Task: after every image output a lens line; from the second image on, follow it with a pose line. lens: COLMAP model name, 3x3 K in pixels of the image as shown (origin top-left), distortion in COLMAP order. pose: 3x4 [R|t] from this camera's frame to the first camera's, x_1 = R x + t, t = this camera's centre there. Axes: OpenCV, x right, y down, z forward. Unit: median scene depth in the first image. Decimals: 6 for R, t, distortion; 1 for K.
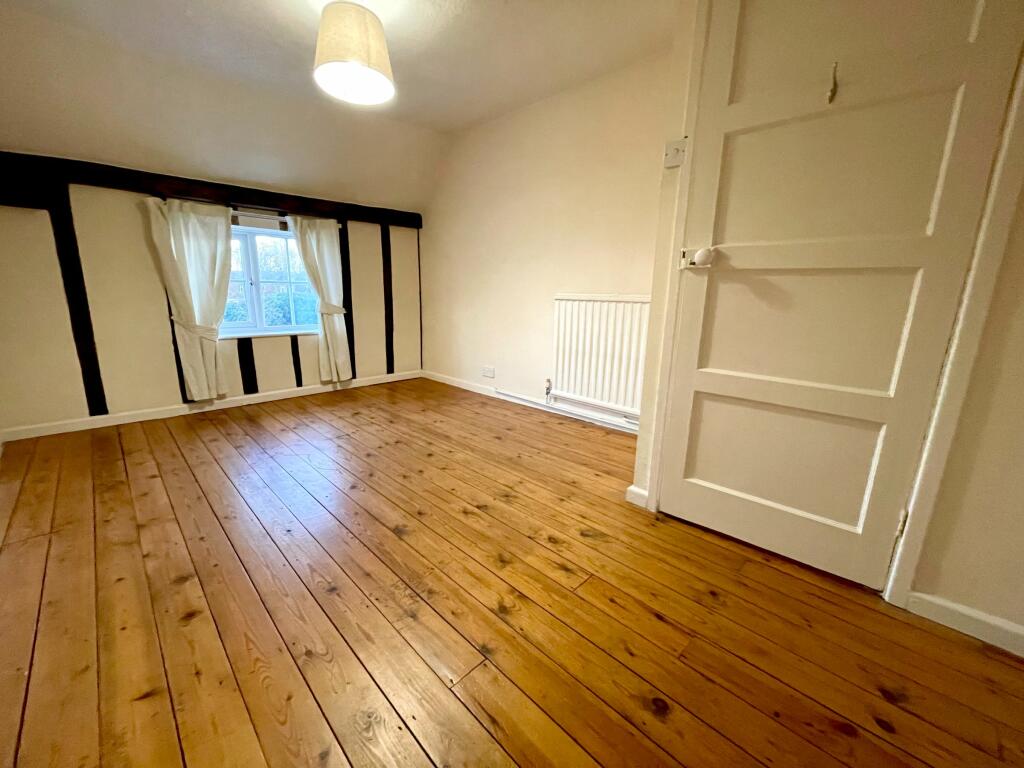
lens RADIAL K [[411.3, 0, 511.0], [0, 411.3, 384.8], [0, 0, 1]] dist [-0.003031, -0.000069]
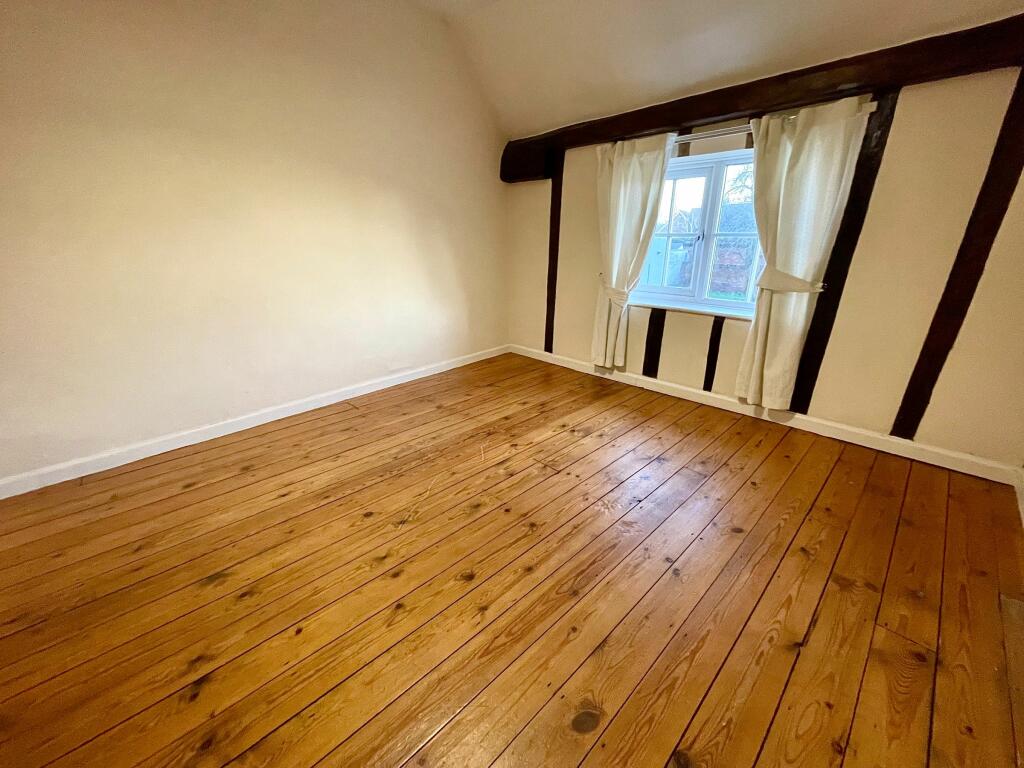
lens RADIAL K [[411.3, 0, 511.0], [0, 411.3, 384.8], [0, 0, 1]] dist [-0.003031, -0.000069]
pose [[-0.026296, 0.324317, -0.945583, 0.167186], [-0.215971, 0.921728, 0.322141, -0.180819], [0.976046, 0.212689, 0.045805, 0.749913]]
